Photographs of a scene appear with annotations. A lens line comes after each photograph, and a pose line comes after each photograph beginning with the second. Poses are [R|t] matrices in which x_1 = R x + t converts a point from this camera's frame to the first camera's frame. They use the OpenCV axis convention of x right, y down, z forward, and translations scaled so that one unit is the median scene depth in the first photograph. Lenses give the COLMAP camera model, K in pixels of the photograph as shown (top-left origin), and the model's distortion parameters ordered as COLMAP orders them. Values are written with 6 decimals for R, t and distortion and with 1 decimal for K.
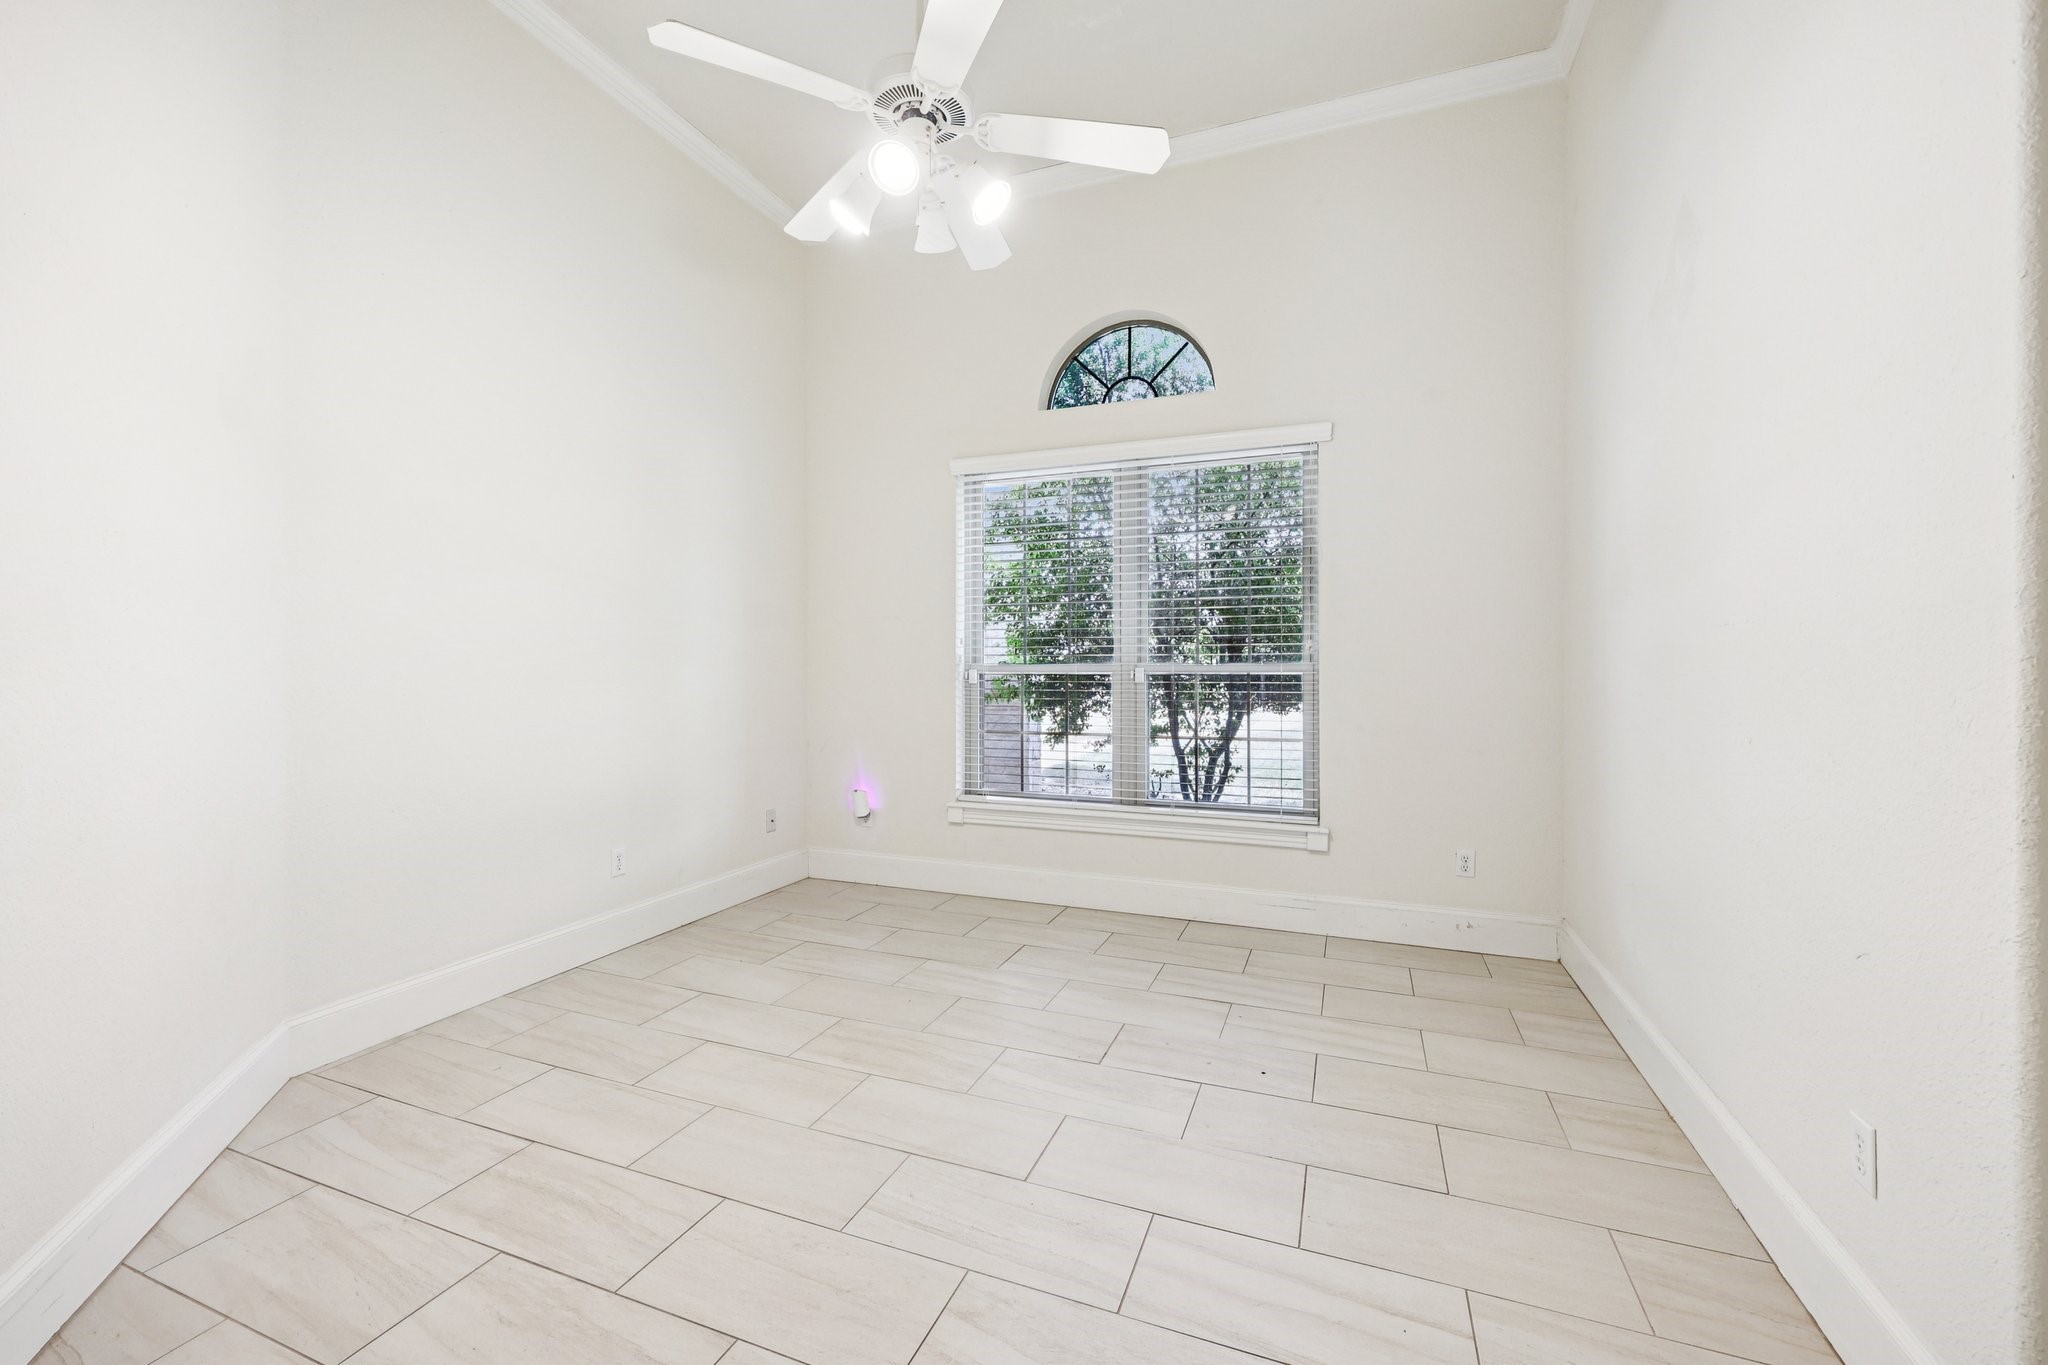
lens RADIAL K [[821.5, 0, 1025.1], [0, 821.5, 672.6], [0, 0, 1]] dist [-0.003519, -0.000366]
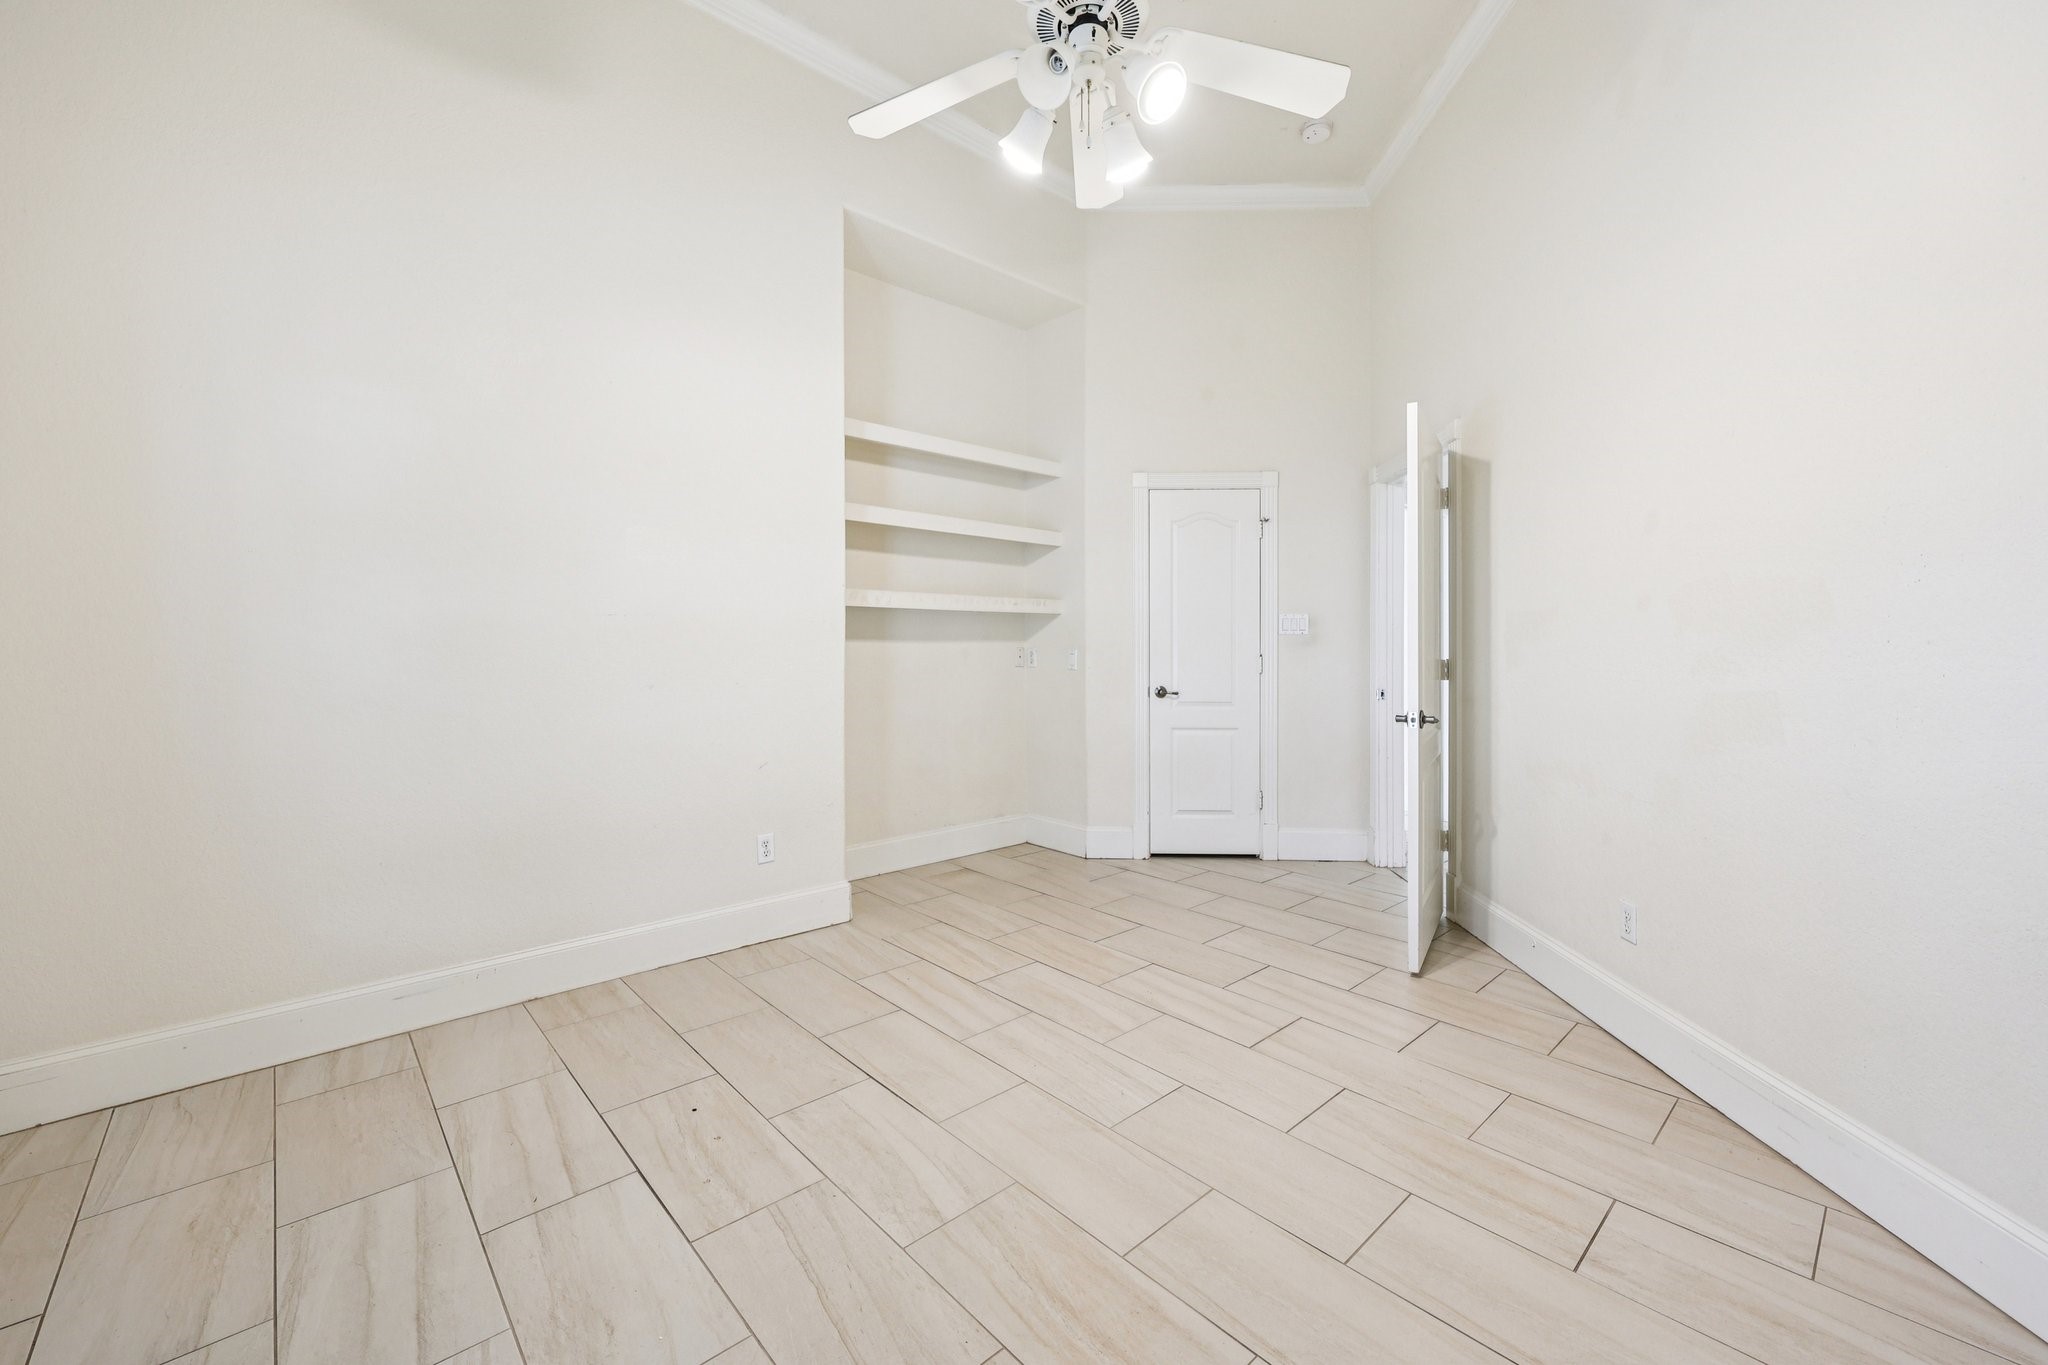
lens RADIAL K [[821.5, 0, 1025.3], [0, 821.5, 667.8], [0, 0, 1]] dist [-0.003519, -0.000366]
pose [[-0.897696, -0.010303, 0.440494, -0.513096], [0.002486, 0.999592, 0.028447, -0.005998], [-0.440607, 0.026632, -0.897305, 2.054668]]
